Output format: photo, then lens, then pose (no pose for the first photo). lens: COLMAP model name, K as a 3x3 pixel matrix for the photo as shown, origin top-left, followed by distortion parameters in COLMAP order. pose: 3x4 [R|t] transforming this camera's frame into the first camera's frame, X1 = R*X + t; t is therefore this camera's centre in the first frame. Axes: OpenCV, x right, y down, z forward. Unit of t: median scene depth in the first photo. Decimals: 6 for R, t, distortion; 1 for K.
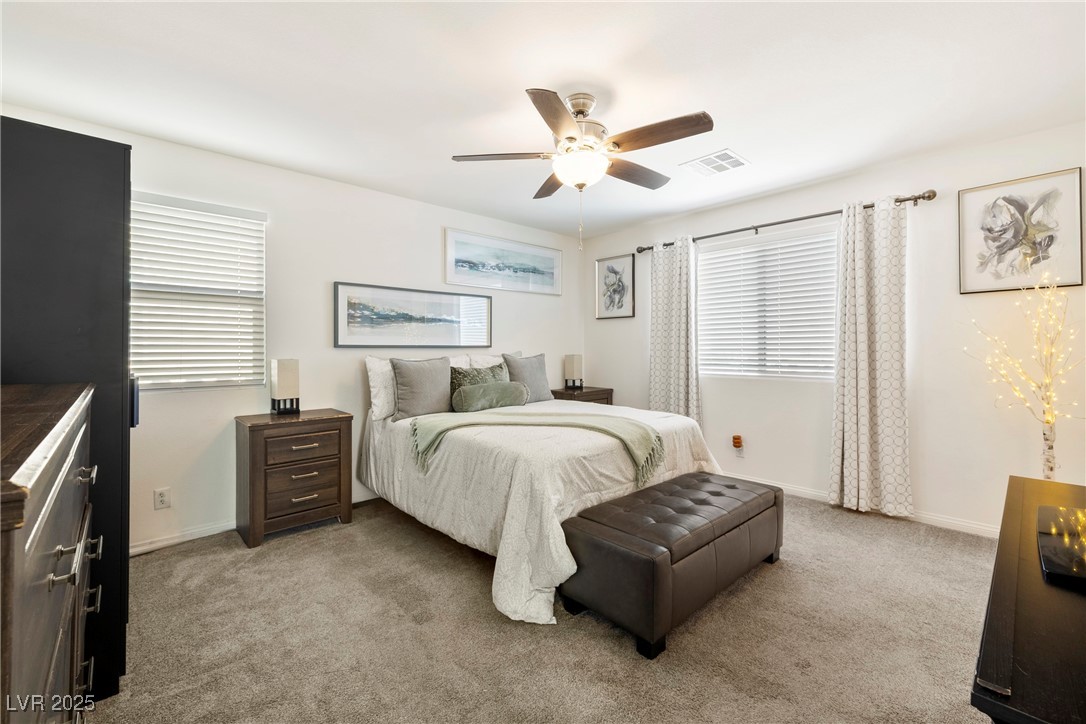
lens RADIAL K [[463.6, 0, 535.0], [0, 463.6, 355.5], [0, 0, 1]] dist [0.001514, 0.000263]
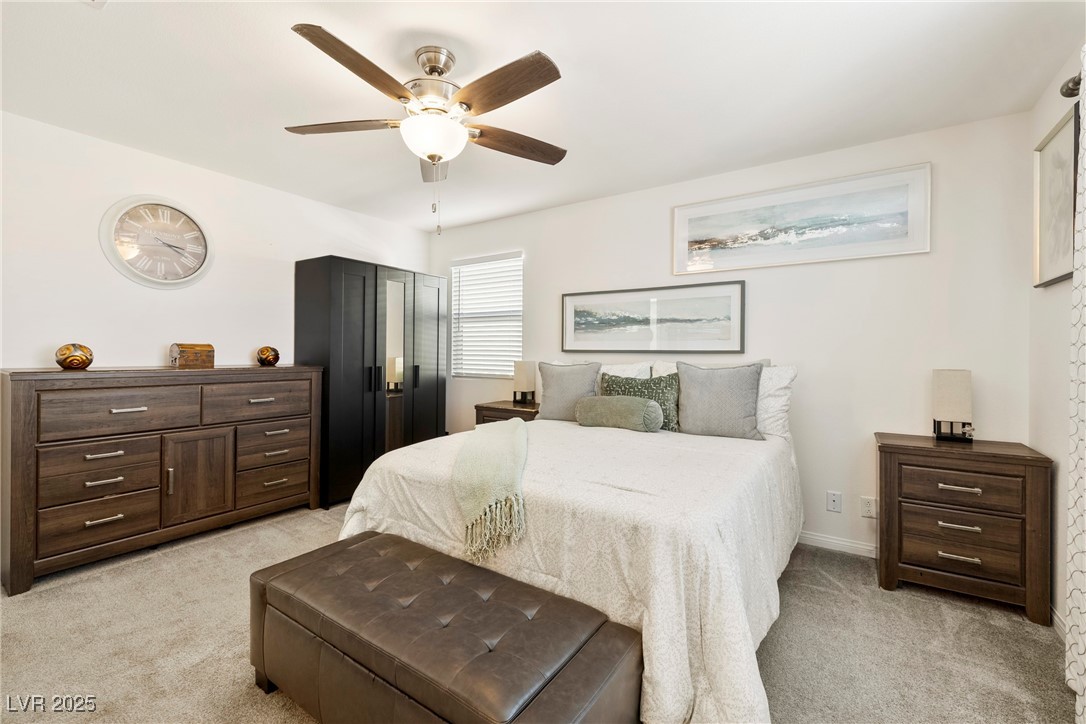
lens RADIAL K [[463.6, 0, 538.3], [0, 463.6, 355.9], [0, 0, 1]] dist [0.001514, 0.000263]
pose [[0.228387, 0.003758, -0.973563, 0.549775], [-0.028096, 0.999601, -0.002732, -0.003264], [0.973165, 0.027977, 0.228402, 0.578582]]
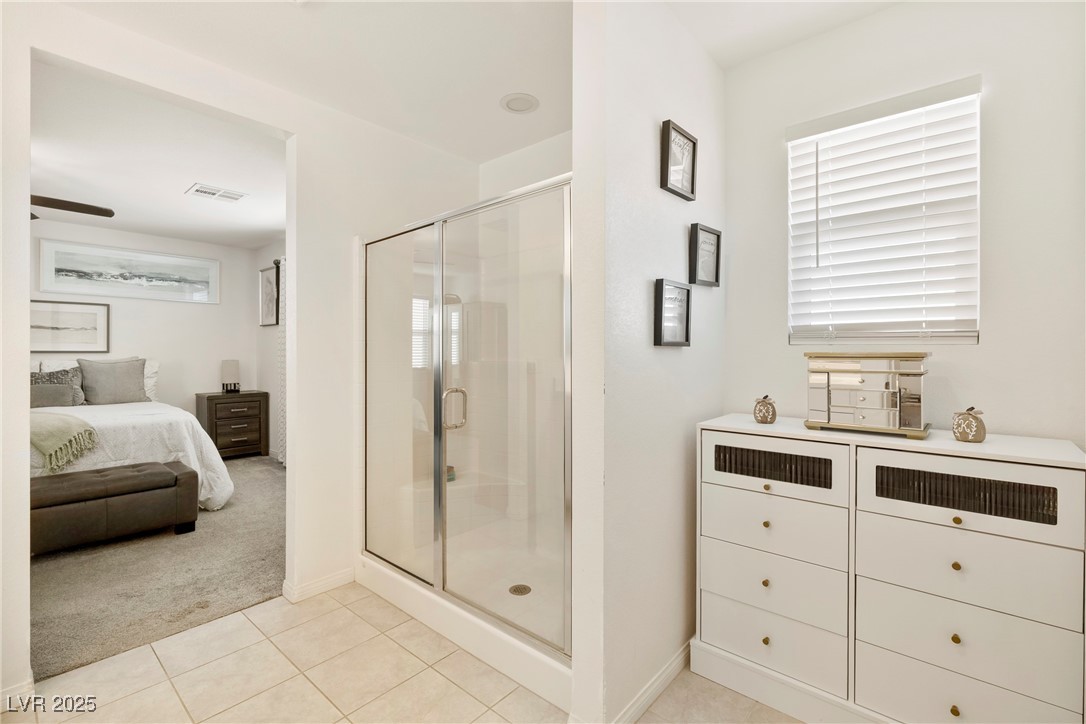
lens RADIAL K [[489.2, 0, 546.0], [0, 489.2, 354.7], [0, 0, 1]] dist [-0.000719, 0.000049]
pose [[0.994108, 0.000486, 0.108397, 0.818063], [0.001334, 0.999859, -0.016714, 0.007097], [-0.108390, 0.016760, 0.993967, -0.215998]]
